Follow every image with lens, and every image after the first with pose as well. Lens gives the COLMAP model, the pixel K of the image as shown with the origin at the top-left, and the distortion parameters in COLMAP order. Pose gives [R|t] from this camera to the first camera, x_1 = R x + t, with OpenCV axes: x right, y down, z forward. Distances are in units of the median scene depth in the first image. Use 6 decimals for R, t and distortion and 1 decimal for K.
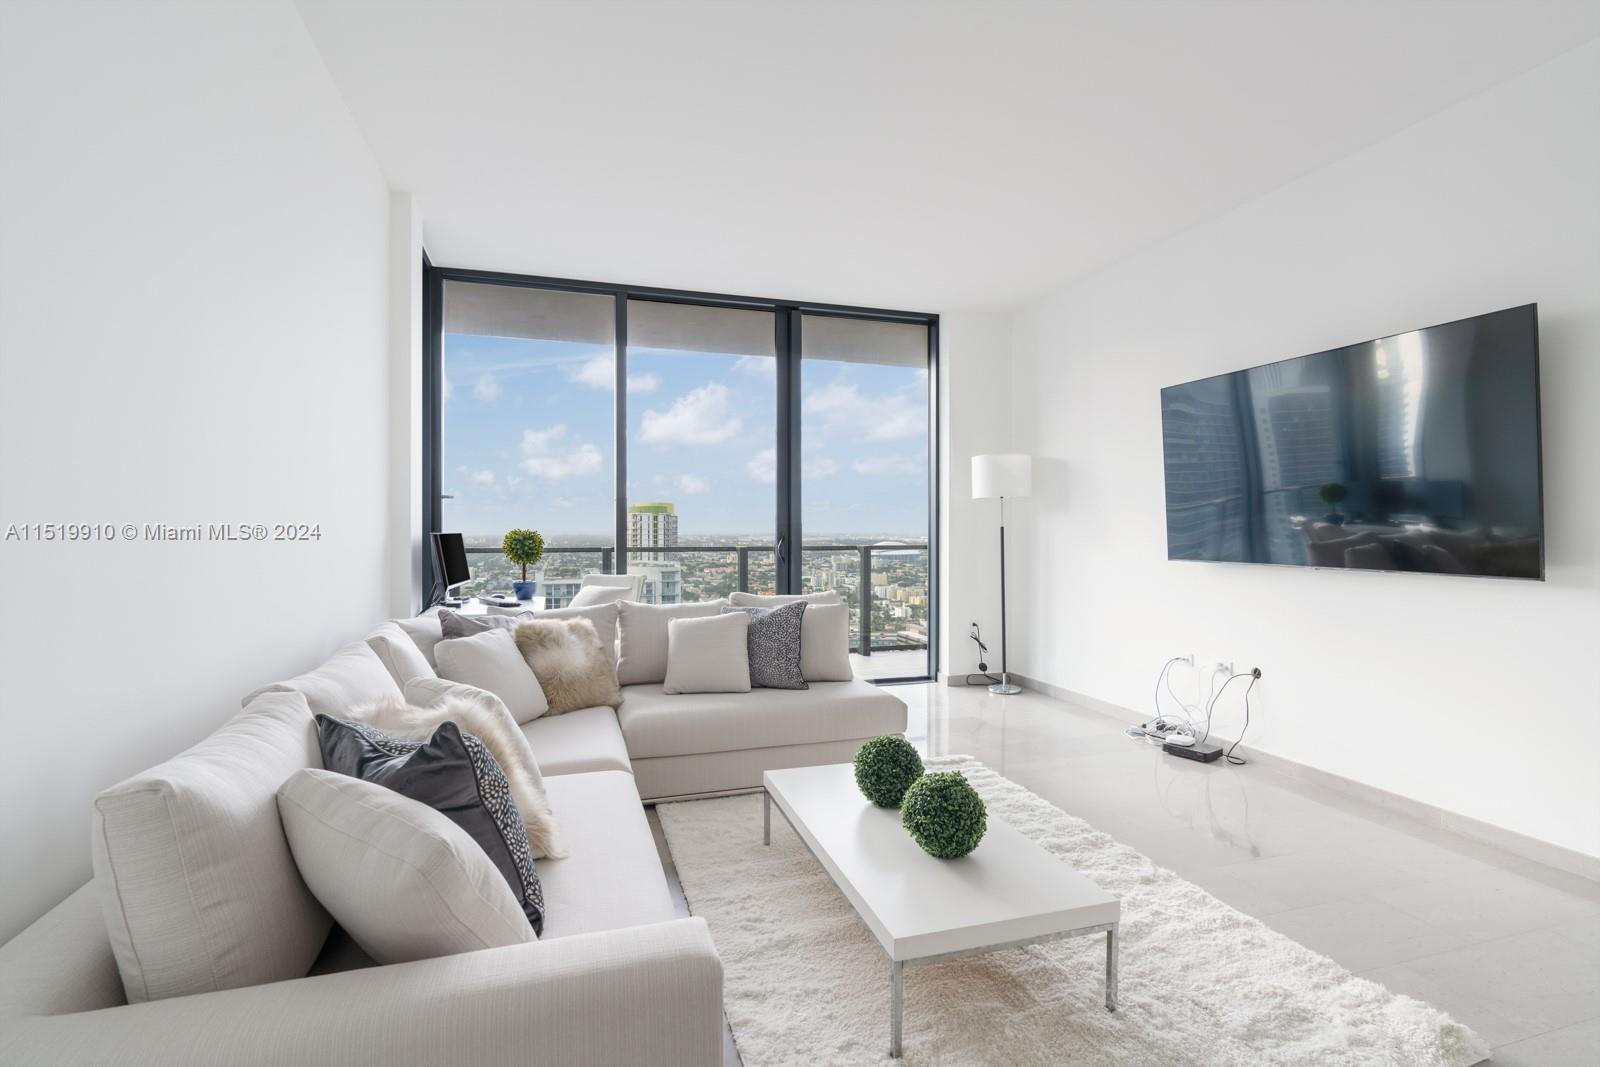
lens RADIAL K [[750.5, 0, 797.5], [0, 750.5, 532.2], [0, 0, 1]] dist [-0.007230, 0.000218]
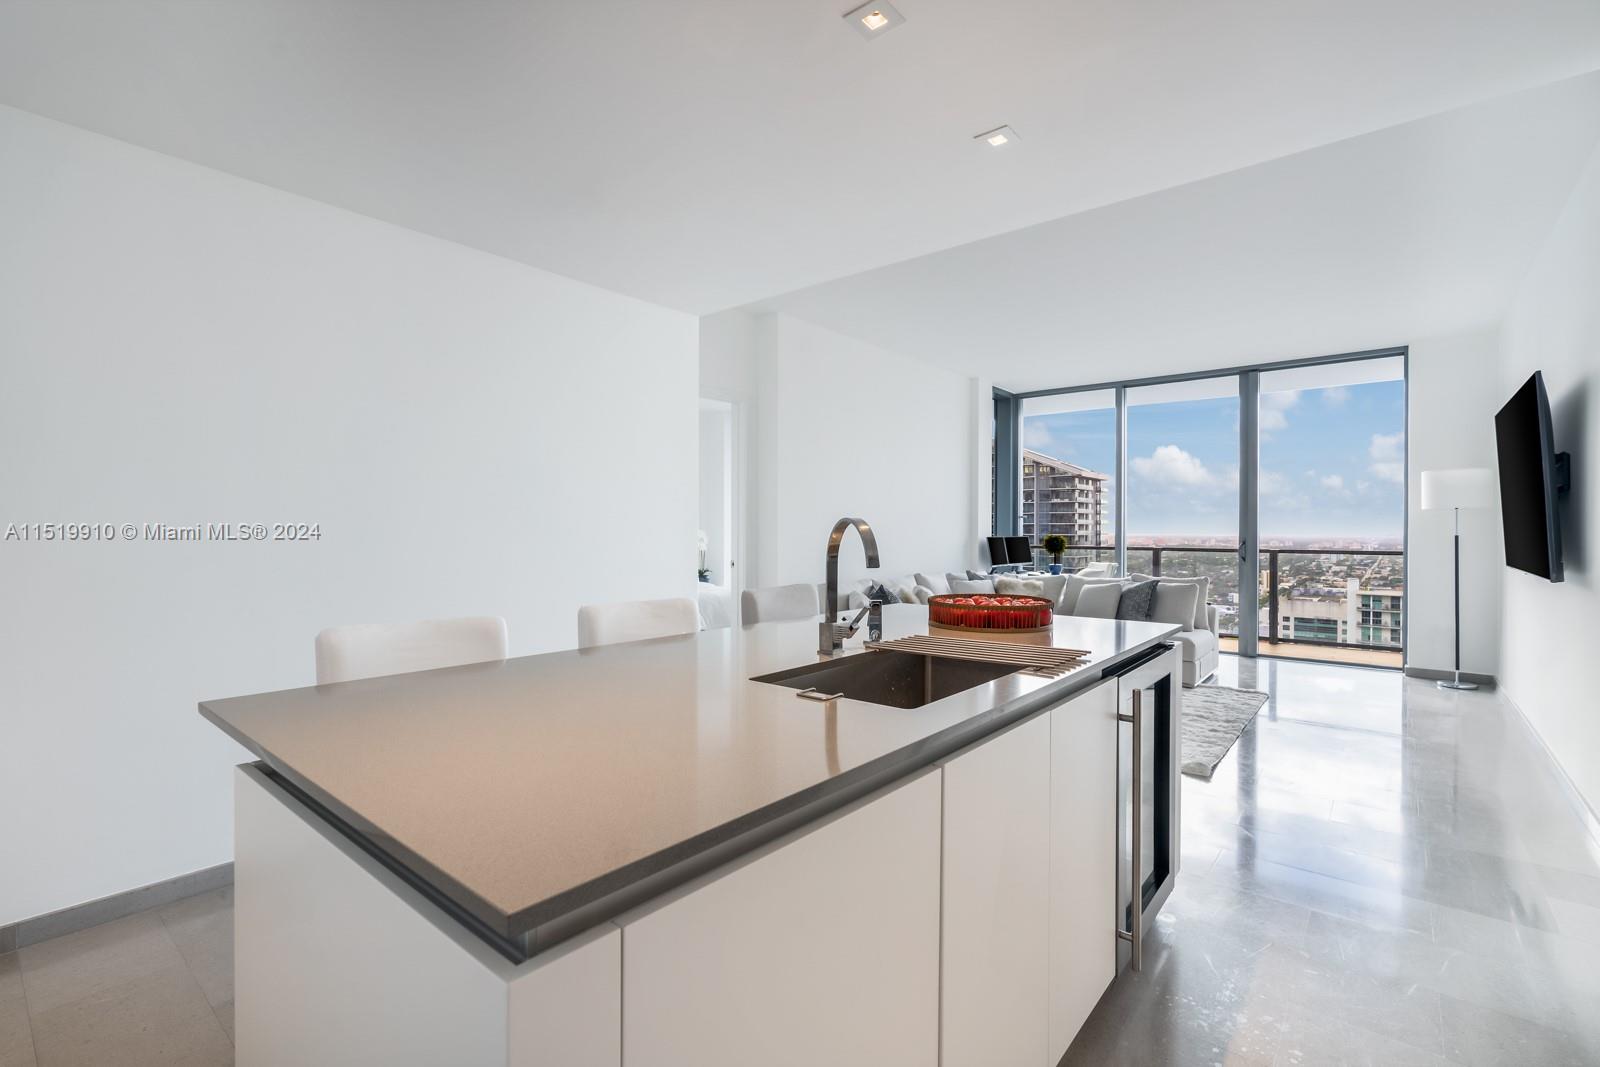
lens RADIAL K [[716.8, 0, 800.0], [0, 716.8, 533.5], [0, 0, 1]] dist [-0.003097, 0.000806]
pose [[0.541821, 0.005444, -0.840476, 0.594564], [-0.005894, 0.999979, 0.002677, -0.006684], [0.840473, 0.003504, 0.541841, -0.341152]]
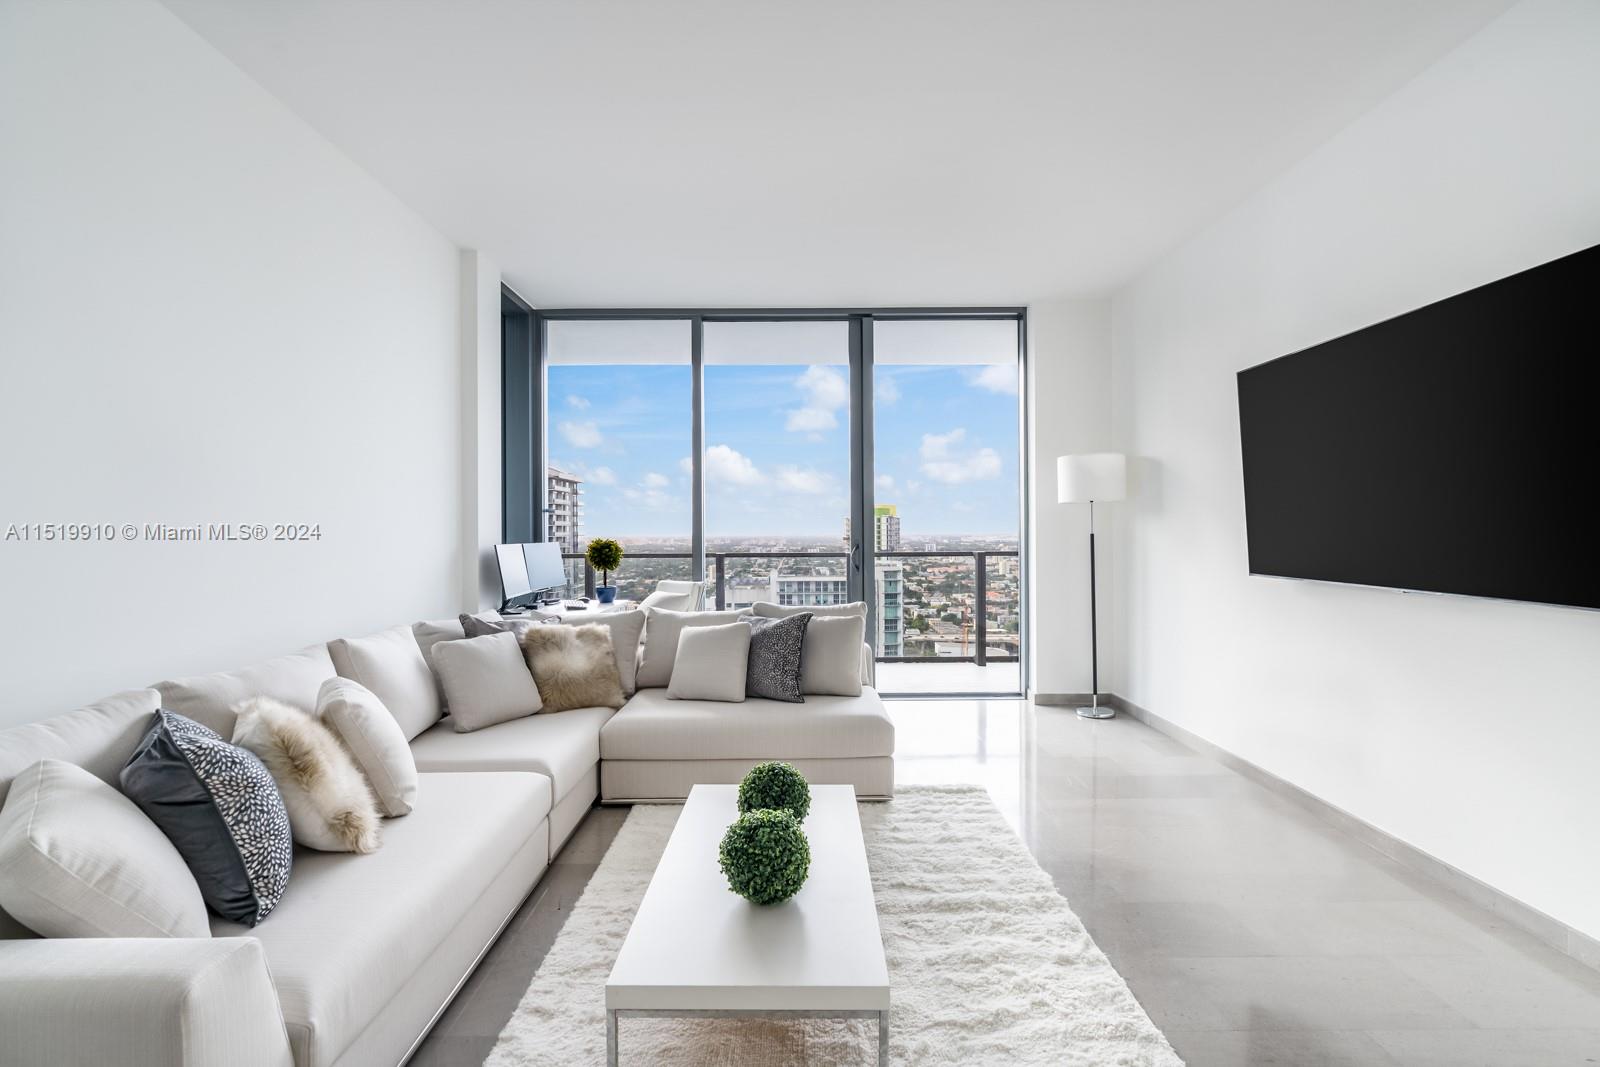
lens RADIAL K [[721.4, 0, 797.9], [0, 721.4, 532.8], [0, 0, 1]] dist [-0.006369, 0.002039]
pose [[0.954870, -0.005427, -0.296974, 0.181377], [0.005364, 0.999985, -0.001028, -0.008750], [0.296976, -0.000611, 0.954885, 0.056946]]
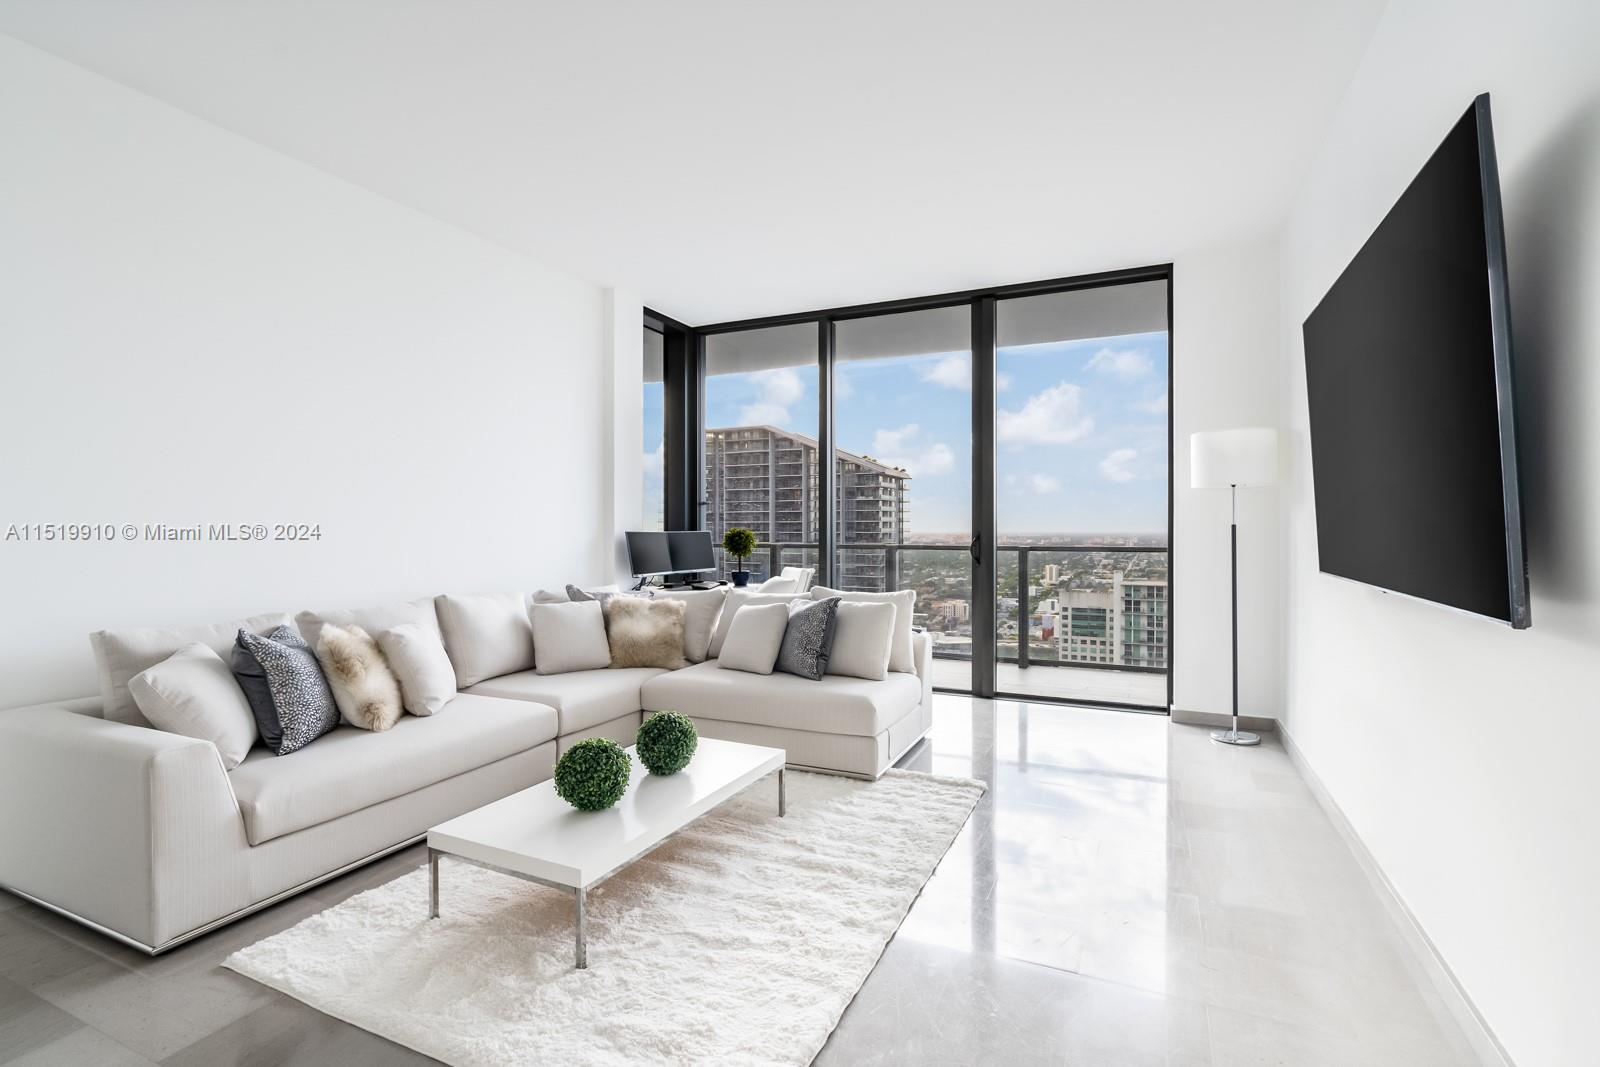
lens RADIAL K [[750.5, 0, 797.5], [0, 750.5, 532.2], [0, 0, 1]] dist [-0.007230, 0.000218]
pose [[0.735420, 0.002322, -0.677608, 0.437867], [-0.001428, 0.999997, 0.001877, -0.000192], [0.677610, -0.000413, 0.735421, 0.131942]]
